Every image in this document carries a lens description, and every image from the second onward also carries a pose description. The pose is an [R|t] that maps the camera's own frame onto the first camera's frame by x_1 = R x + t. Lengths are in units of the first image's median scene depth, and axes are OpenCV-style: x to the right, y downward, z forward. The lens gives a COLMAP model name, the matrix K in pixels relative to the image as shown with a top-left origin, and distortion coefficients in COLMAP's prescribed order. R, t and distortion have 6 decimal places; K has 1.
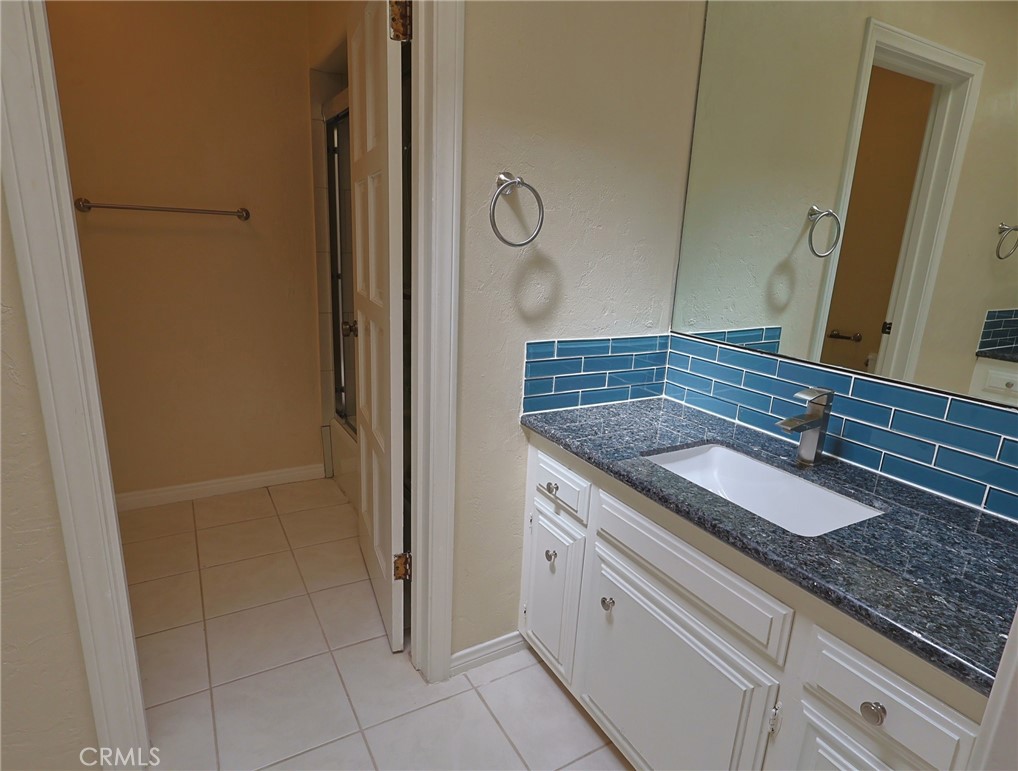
lens RADIAL K [[567.7, 0, 509.0], [0, 567.7, 385.5], [0, 0, 1]] dist [-0.000251, 0.001091]
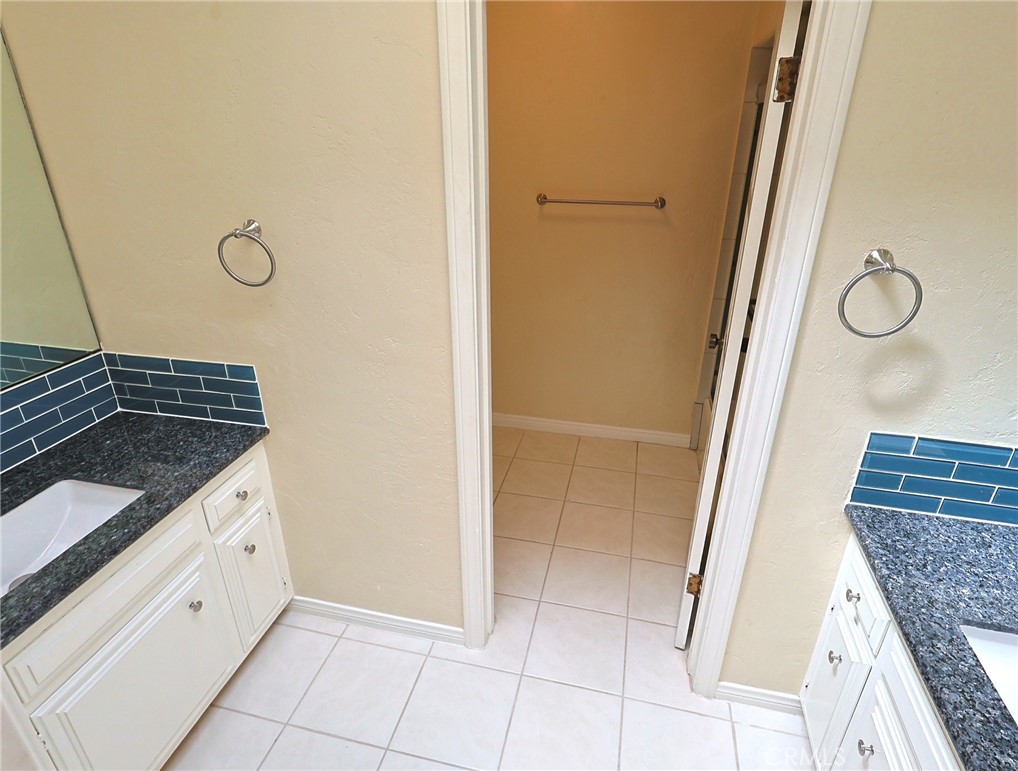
lens RADIAL K [[567.7, 0, 509.0], [0, 567.7, 385.5], [0, 0, 1]] dist [-0.000251, 0.001091]
pose [[0.722755, 0.249530, -0.644484, 0.169204], [-0.141911, 0.966256, 0.214968, -0.247540], [0.676377, -0.063910, 0.733778, -0.018078]]
